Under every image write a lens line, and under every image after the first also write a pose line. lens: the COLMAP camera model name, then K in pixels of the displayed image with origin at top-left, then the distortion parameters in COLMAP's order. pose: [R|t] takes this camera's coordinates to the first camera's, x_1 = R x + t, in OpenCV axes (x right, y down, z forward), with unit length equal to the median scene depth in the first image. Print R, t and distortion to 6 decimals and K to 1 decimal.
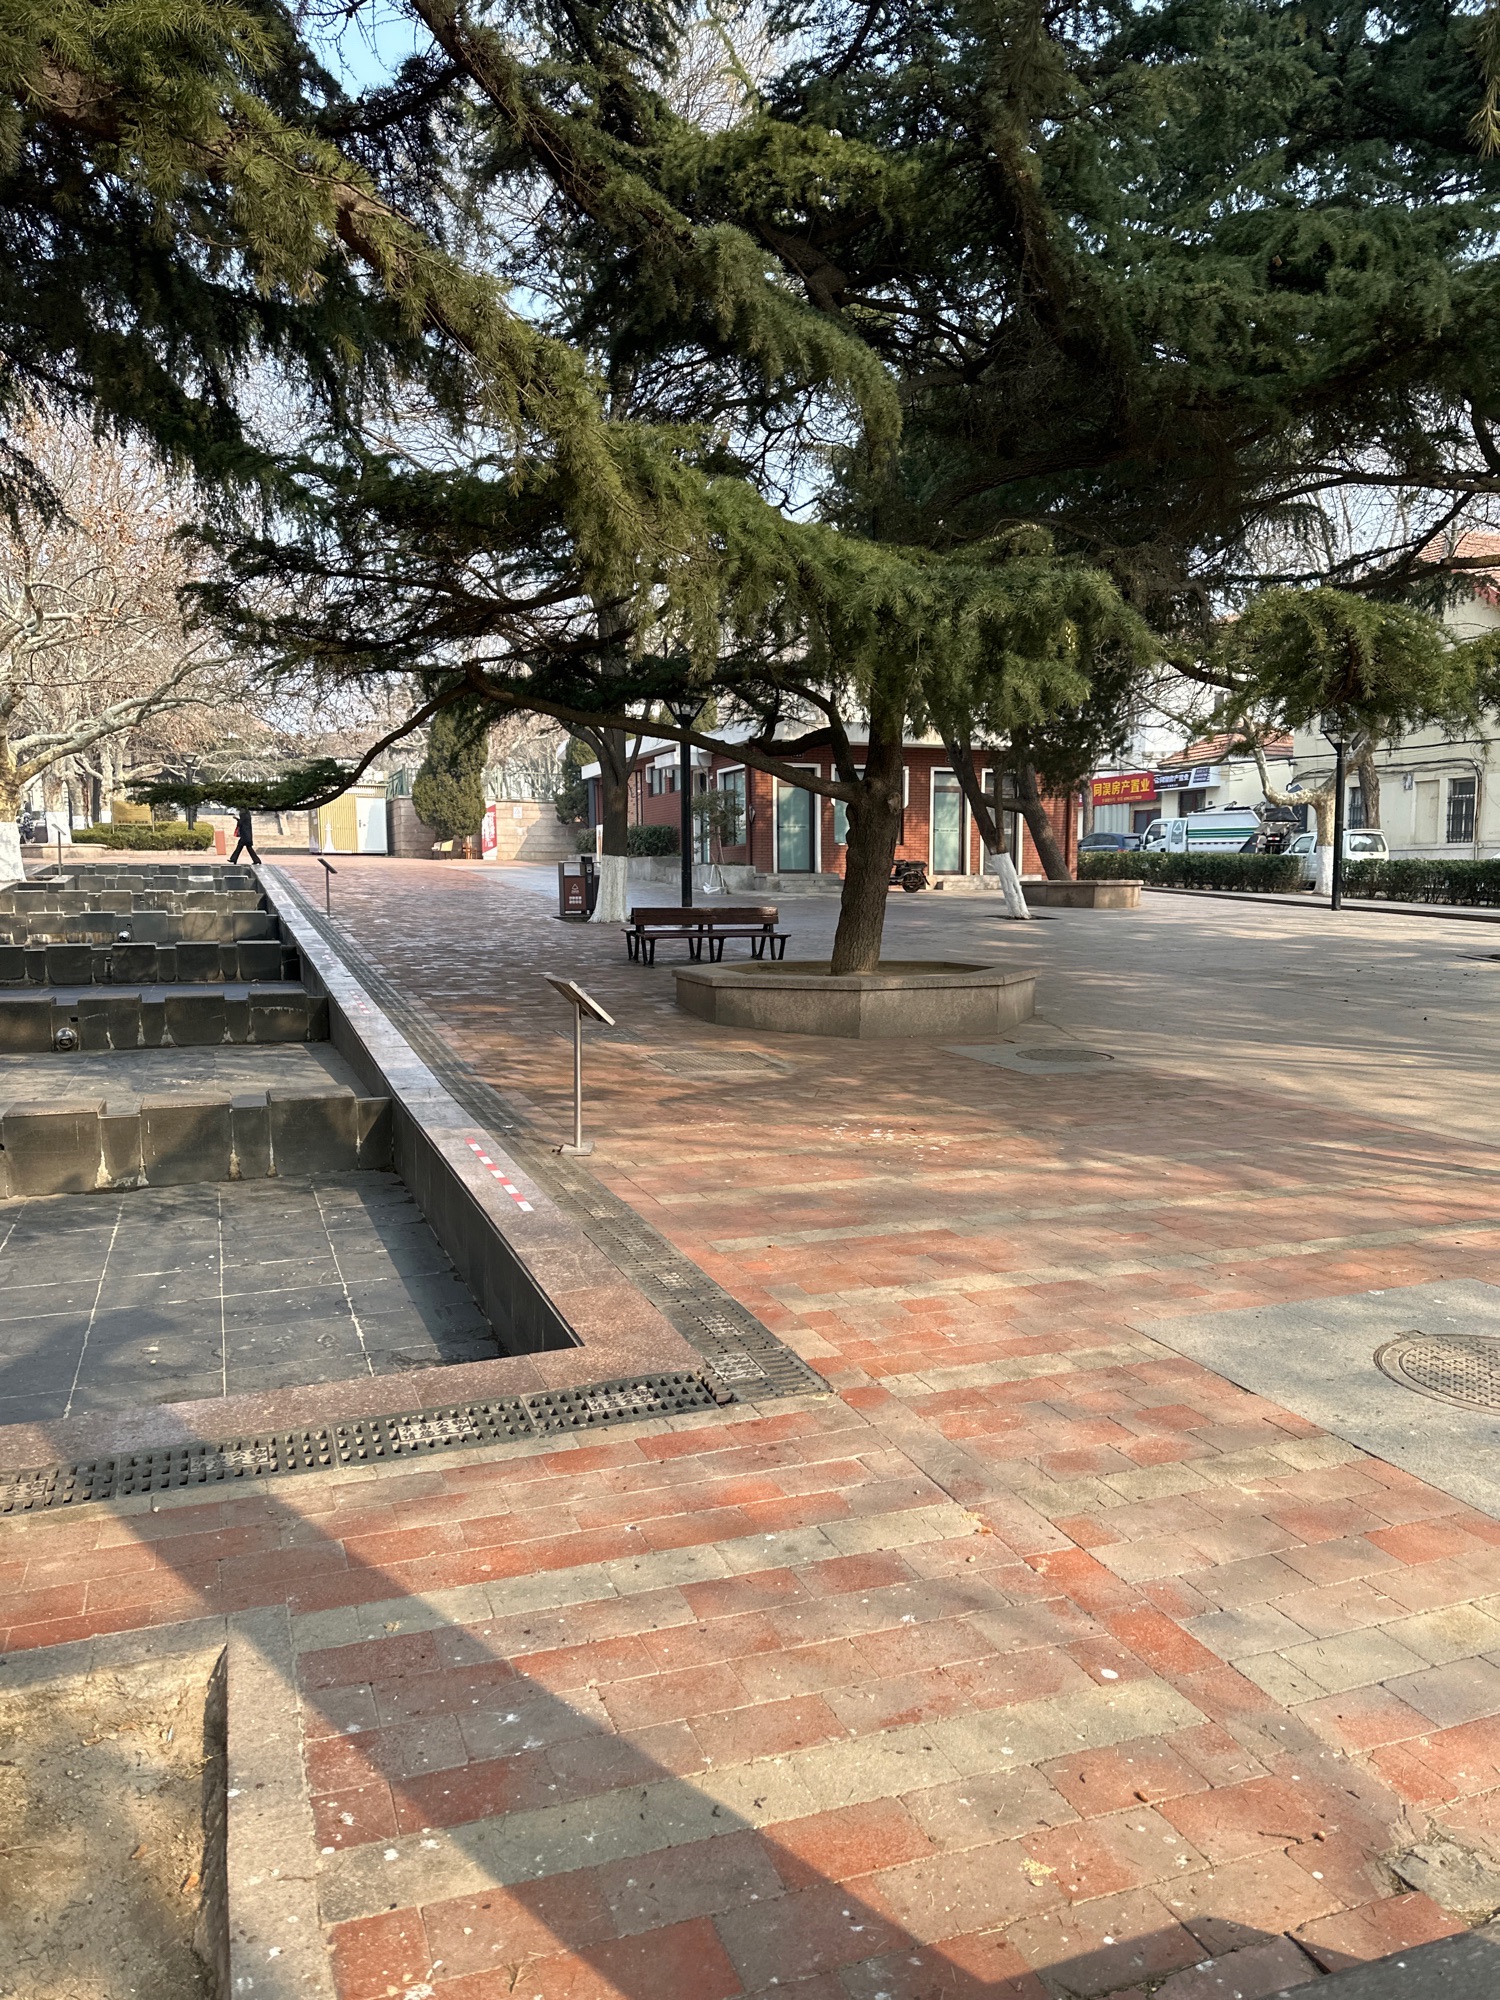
lens RADIAL K [[1416.1, 0, 750.0], [0, 1416.1, 1000.0], [0, 0, 1]] dist [0.188407, -0.321553]
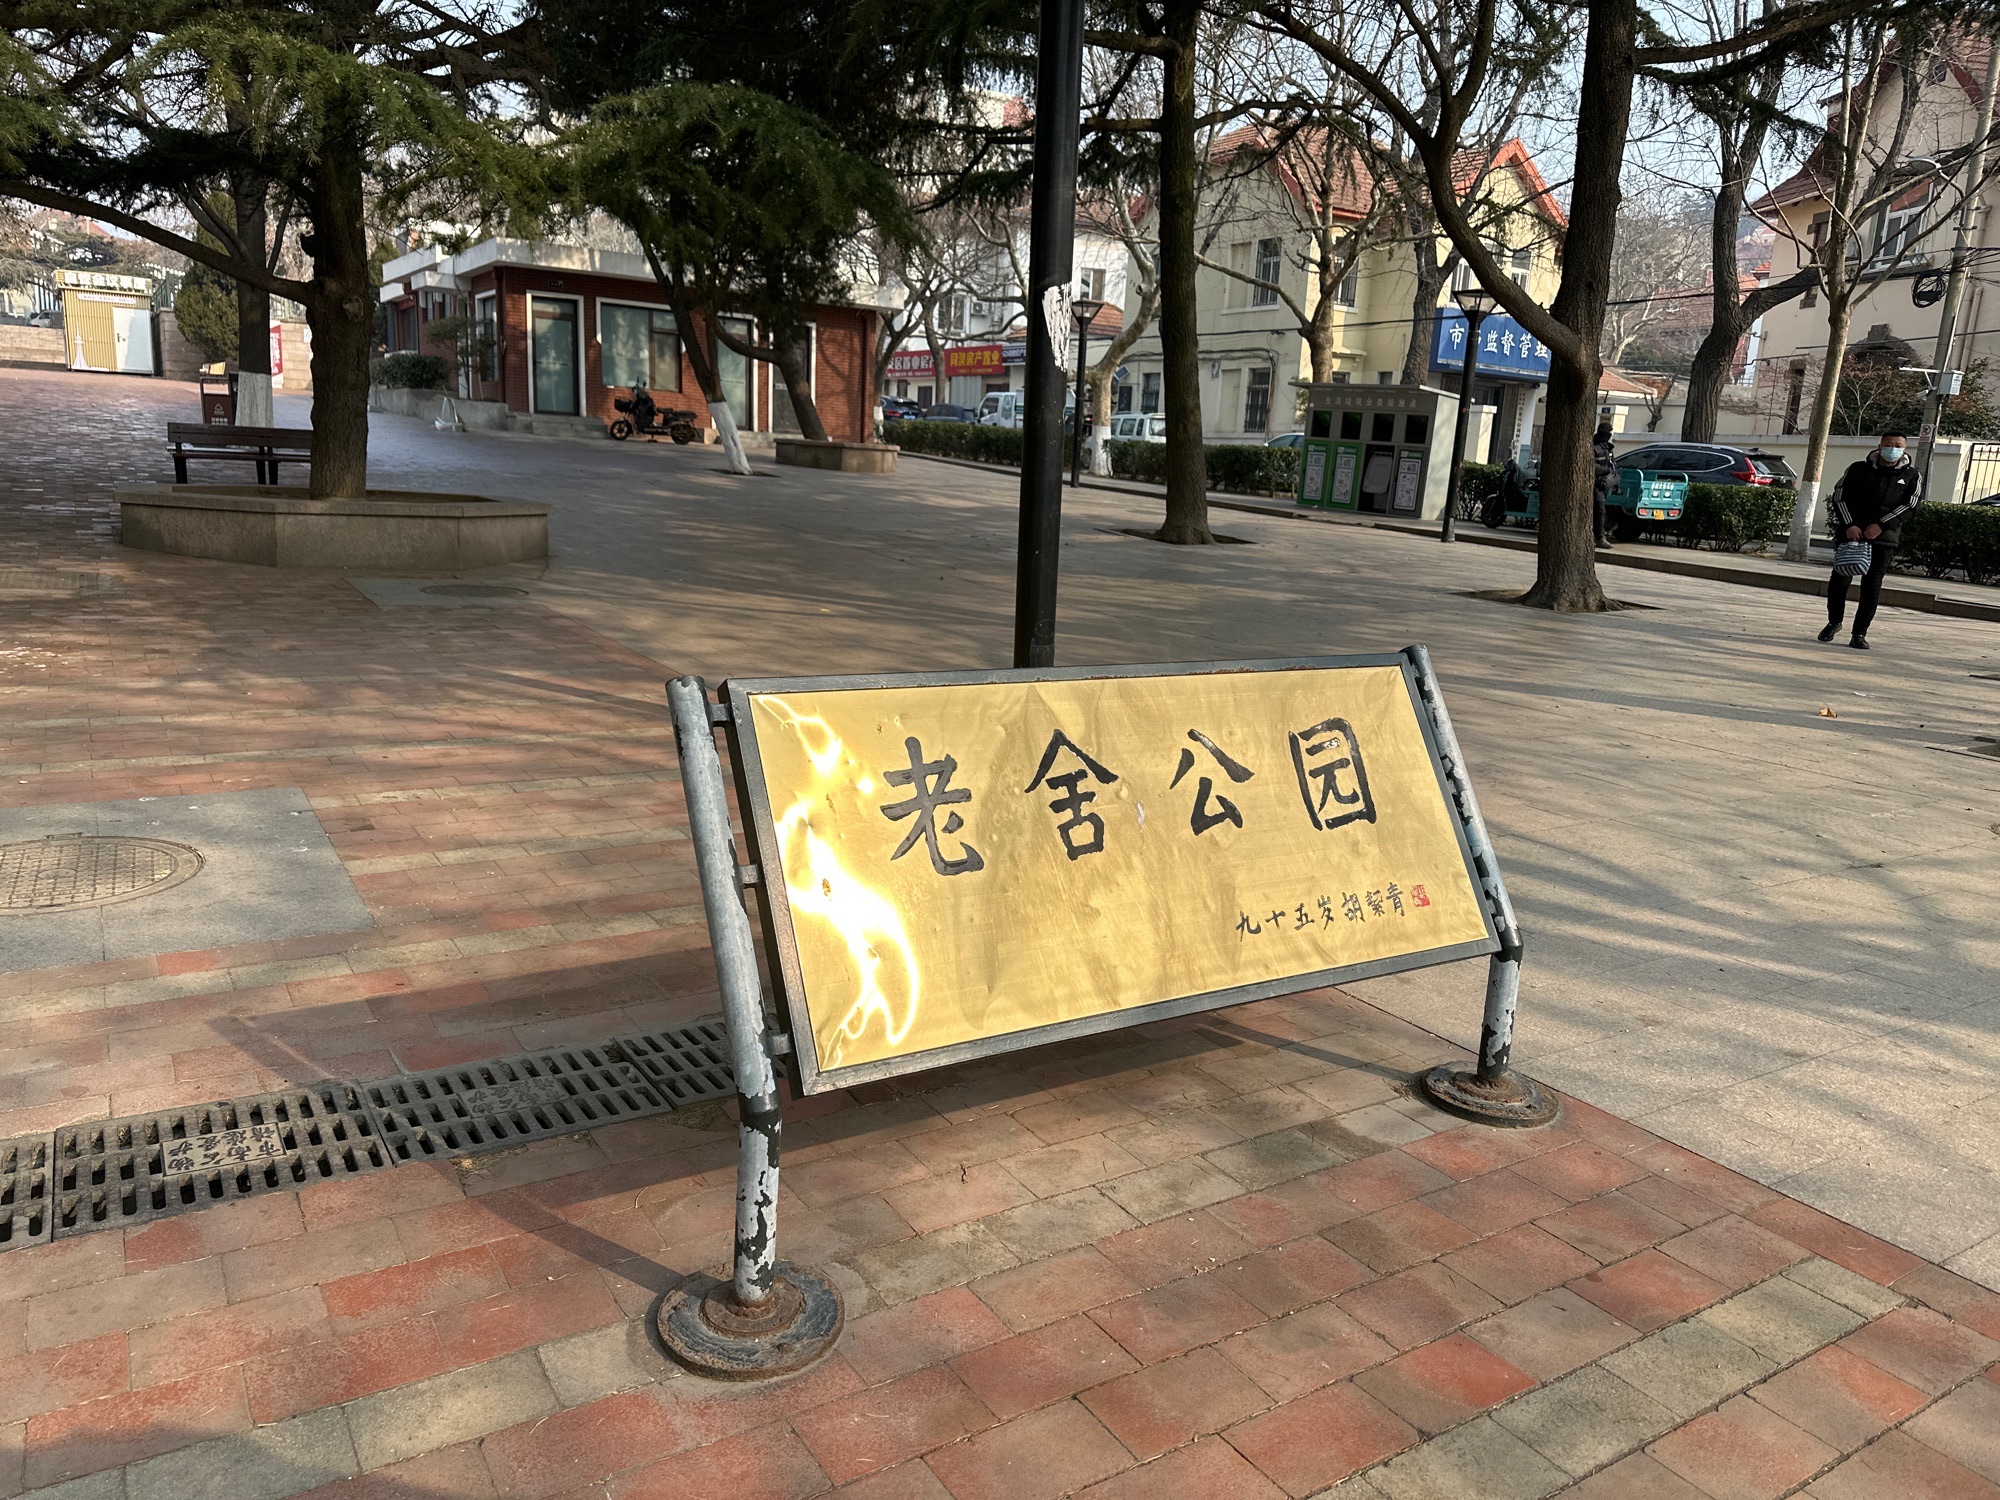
lens RADIAL K [[1416.1, 0, 1000.0], [0, 1416.1, 750.0], [0, 0, 1]] dist [0.188407, -0.321553]
pose [[0.982614, 0.015927, 0.184973, 0.145957], [-0.037923, 0.992526, 0.115993, 0.007192], [-0.181743, -0.120992, 0.975874, -0.002940]]
